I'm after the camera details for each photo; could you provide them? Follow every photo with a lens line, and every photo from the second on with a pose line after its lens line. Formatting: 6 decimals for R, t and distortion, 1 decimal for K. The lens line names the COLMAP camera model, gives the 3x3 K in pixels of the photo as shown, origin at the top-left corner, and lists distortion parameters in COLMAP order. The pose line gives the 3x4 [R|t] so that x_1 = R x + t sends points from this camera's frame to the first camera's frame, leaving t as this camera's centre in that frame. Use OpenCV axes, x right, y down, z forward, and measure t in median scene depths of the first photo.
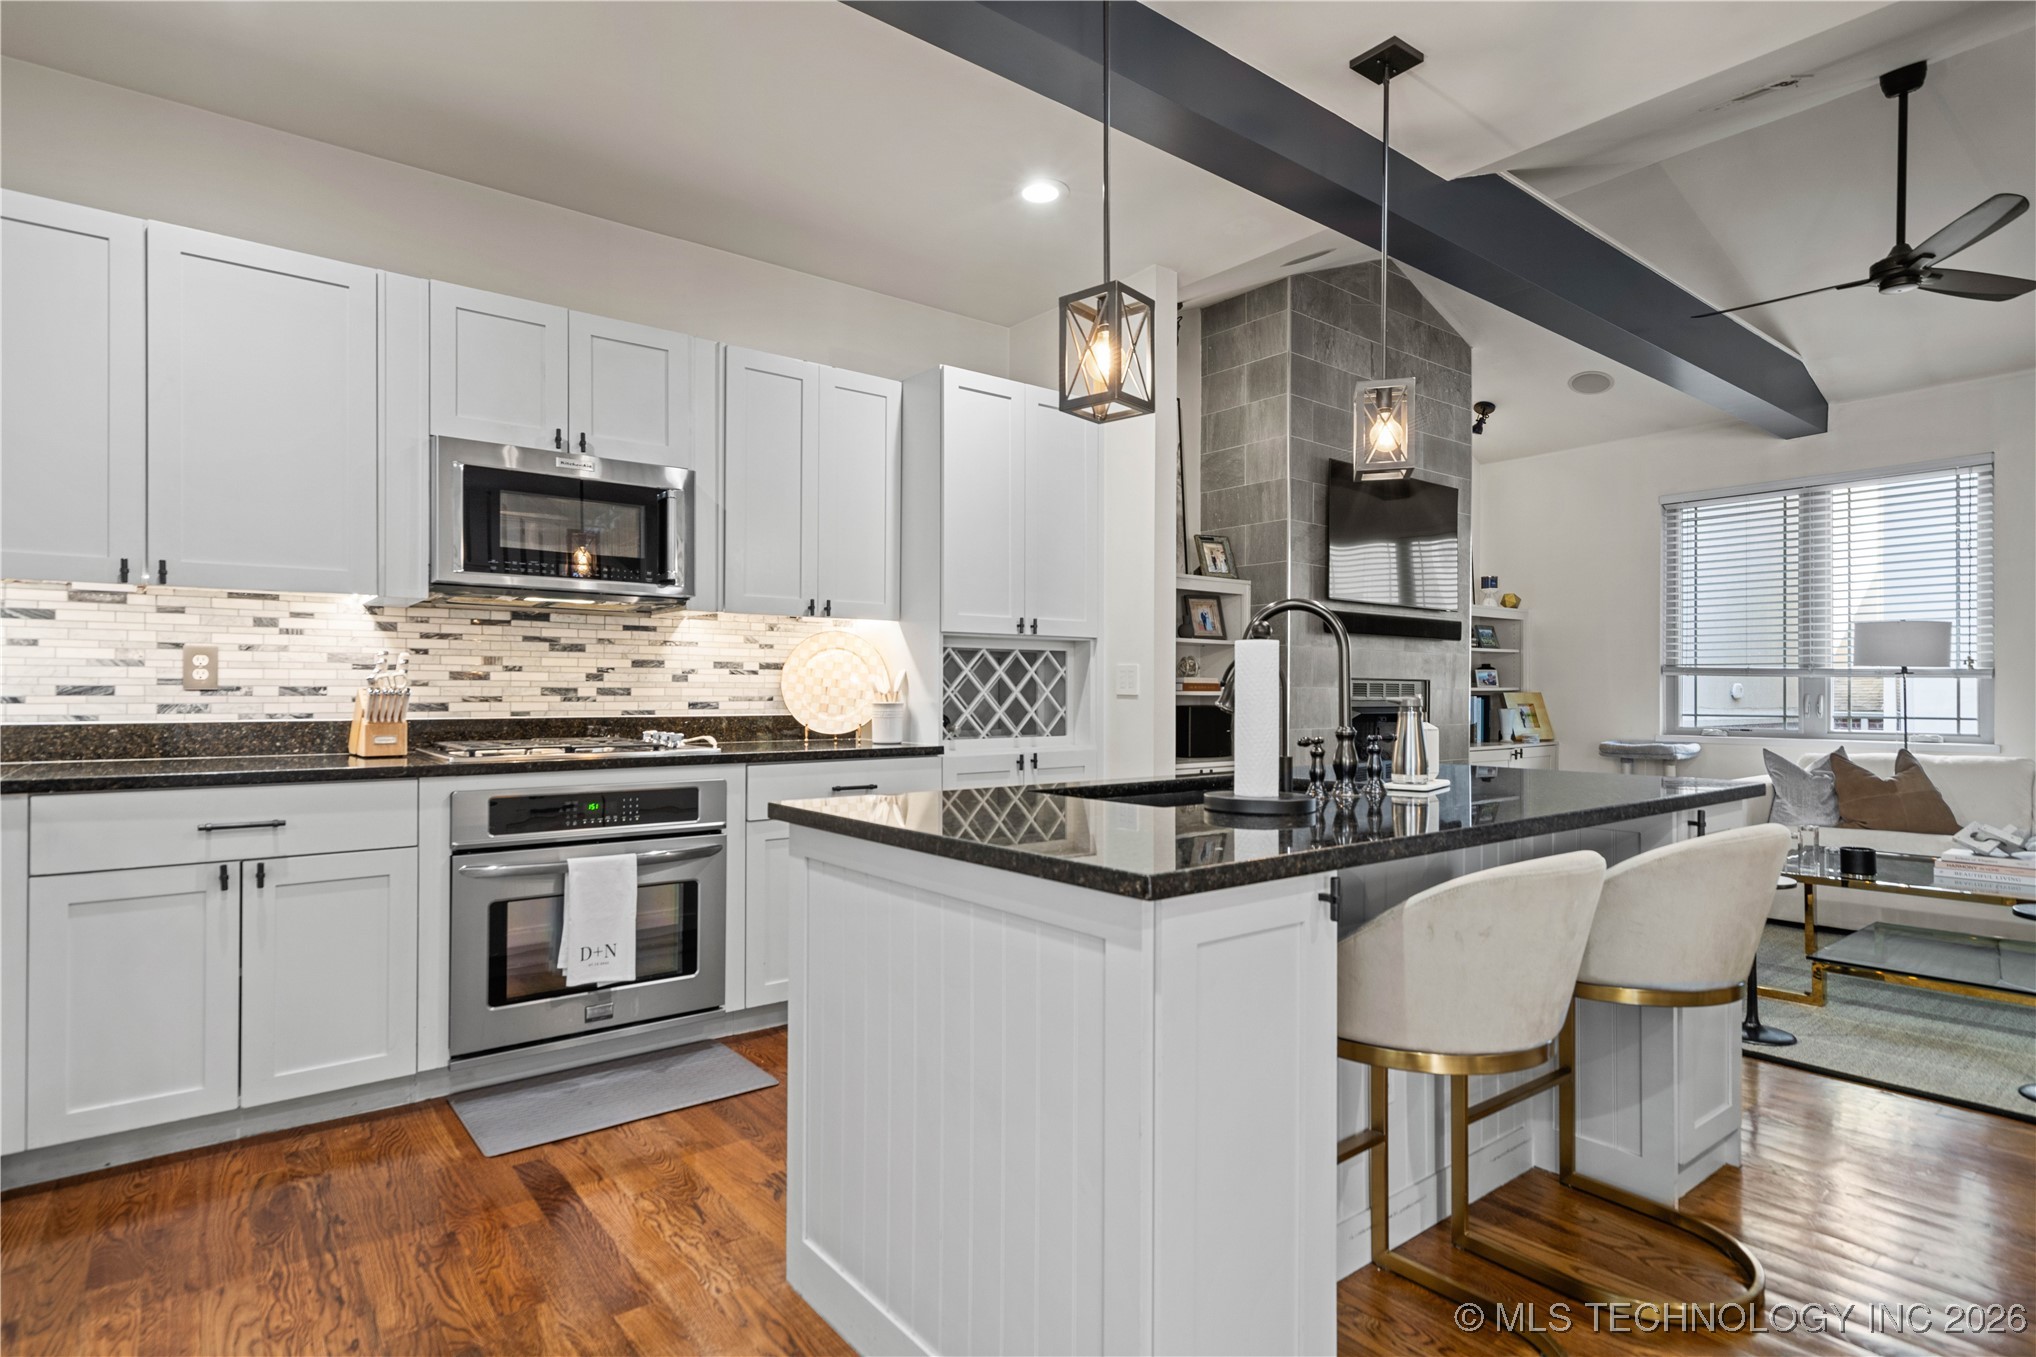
lens RADIAL K [[1052.1, 0, 999.8], [0, 1052.1, 685.8], [0, 0, 1]] dist [0.005196, 0.002110]
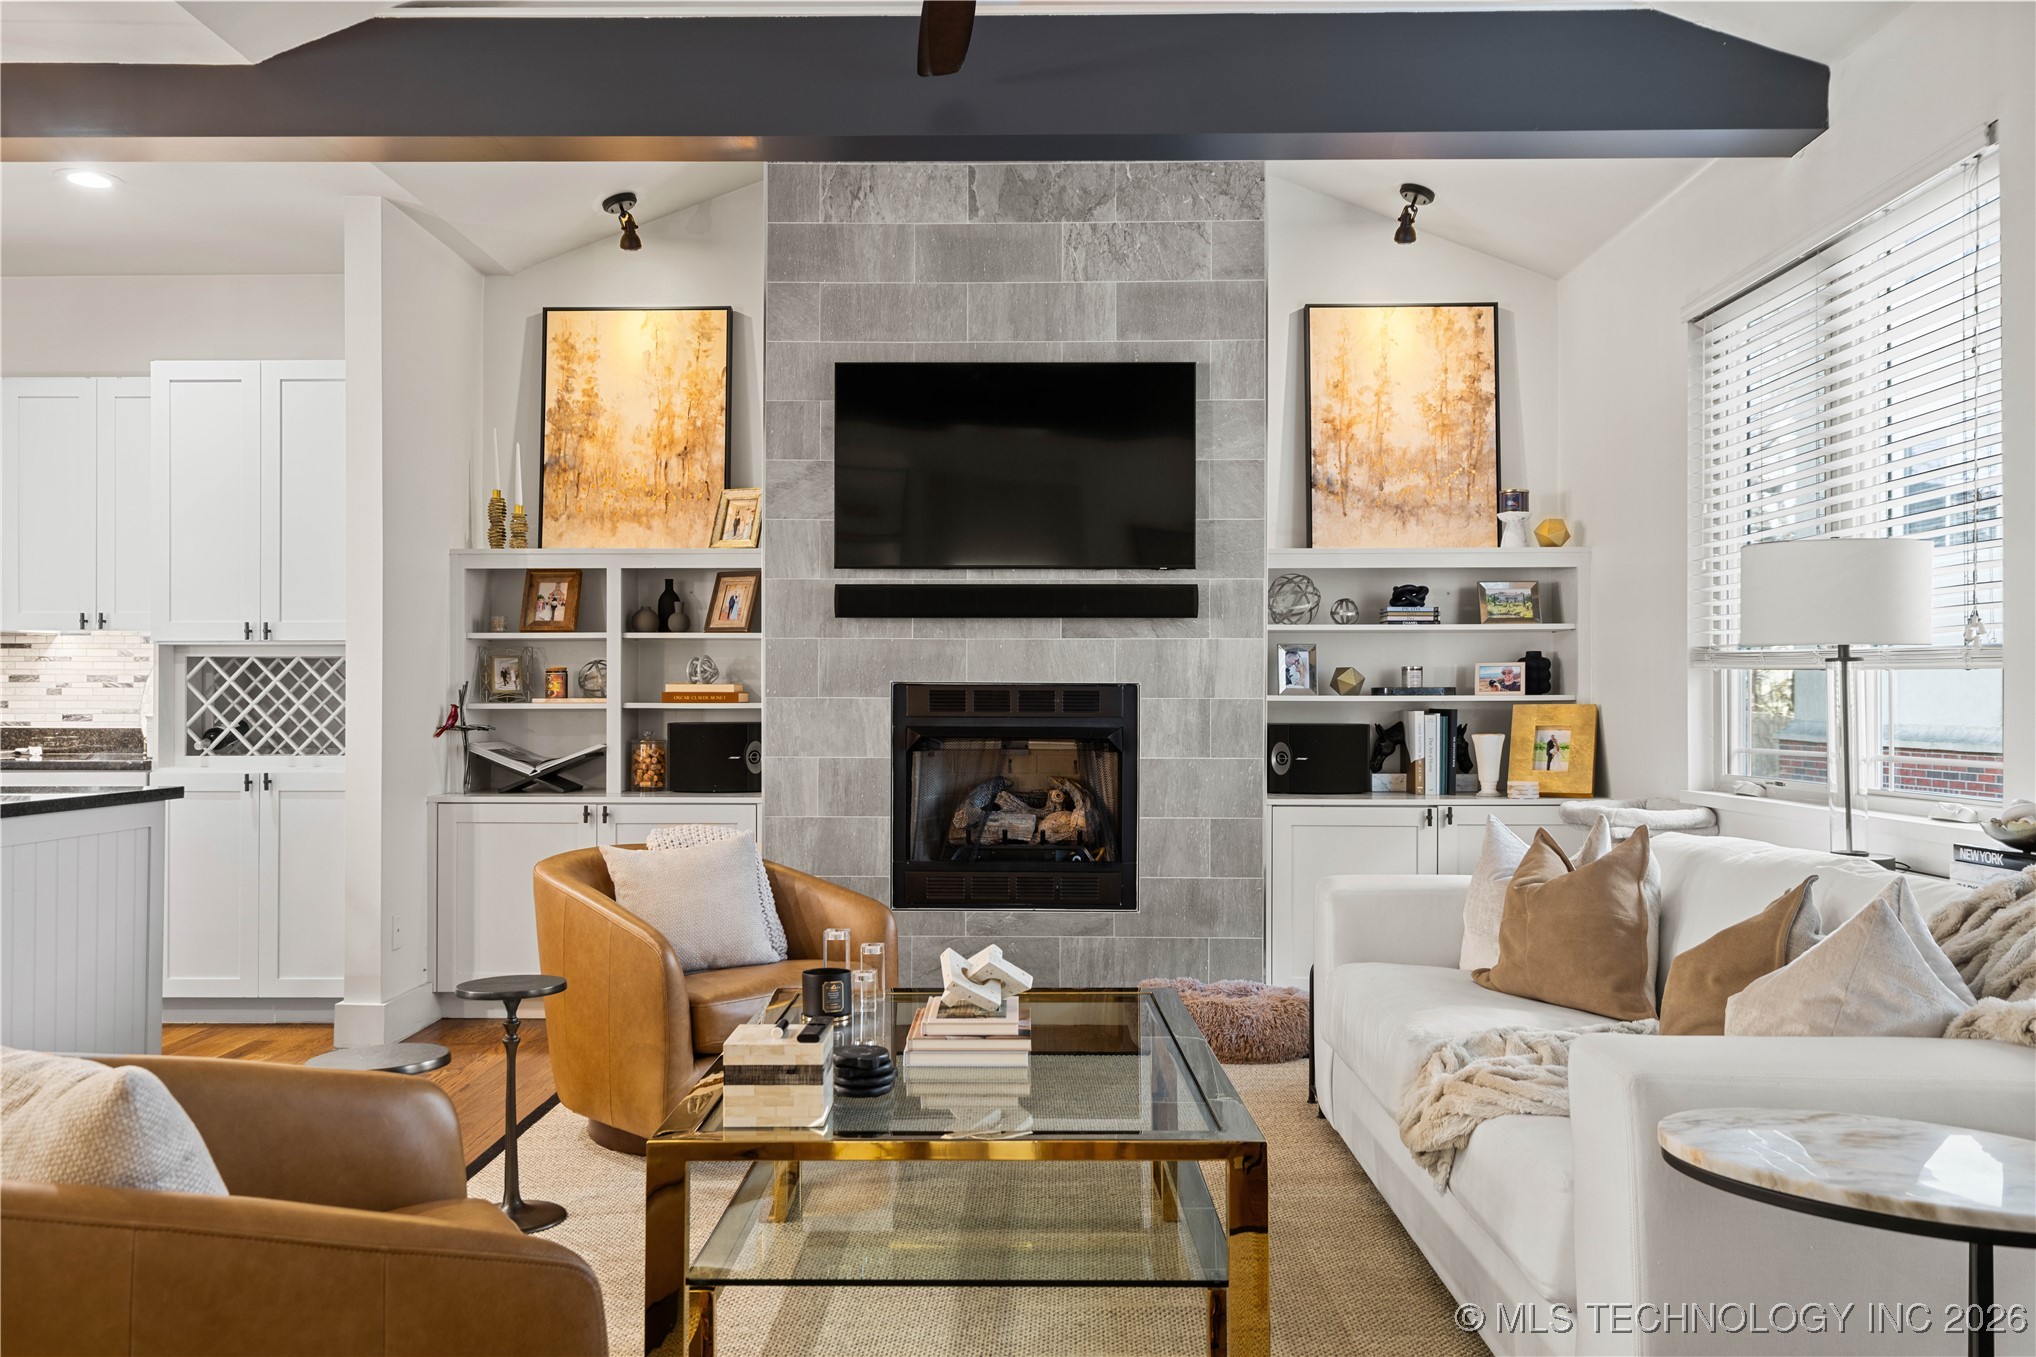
lens RADIAL K [[1539.0, 0, 1000.7], [0, 1539.0, 695.0], [0, 0, 1]] dist [0.007238, 0.003213]
pose [[0.773245, -0.005382, -0.634085, 1.511956], [0.004256, 0.999986, -0.003299, 0.005573], [0.634093, -0.000148, 0.773257, 0.430933]]
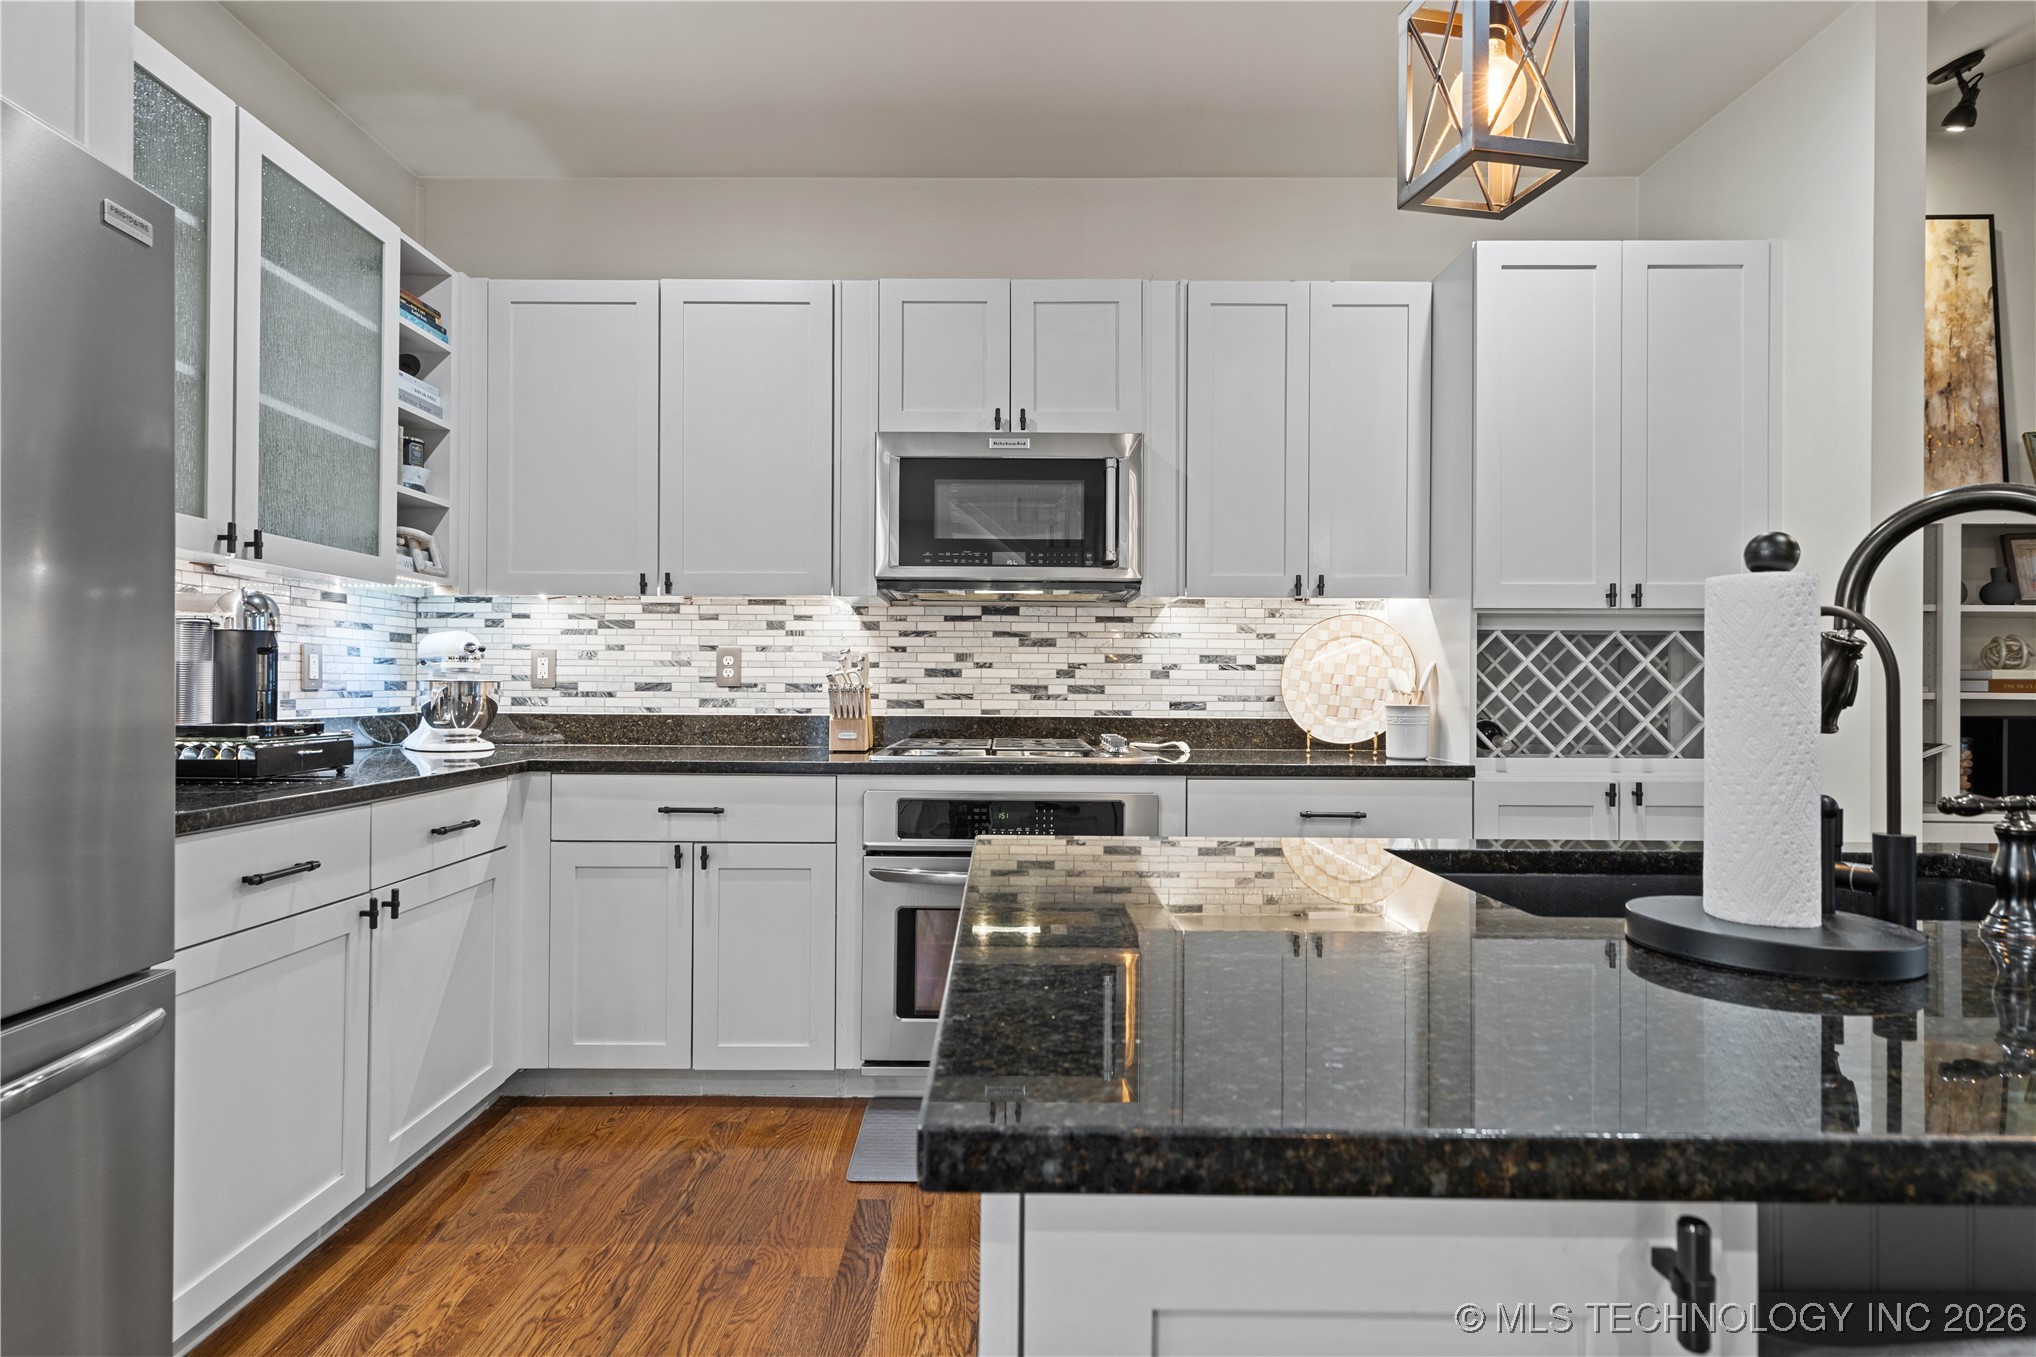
lens RADIAL K [[1052.1, 0, 1006.3], [0, 1052.1, 680.7], [0, 0, 1]] dist [0.005196, 0.002110]
pose [[0.787005, -0.002077, -0.616943, 0.148106], [-0.000914, 0.999989, -0.004533, 0.002167], [0.616946, 0.004131, 0.786995, 0.242460]]
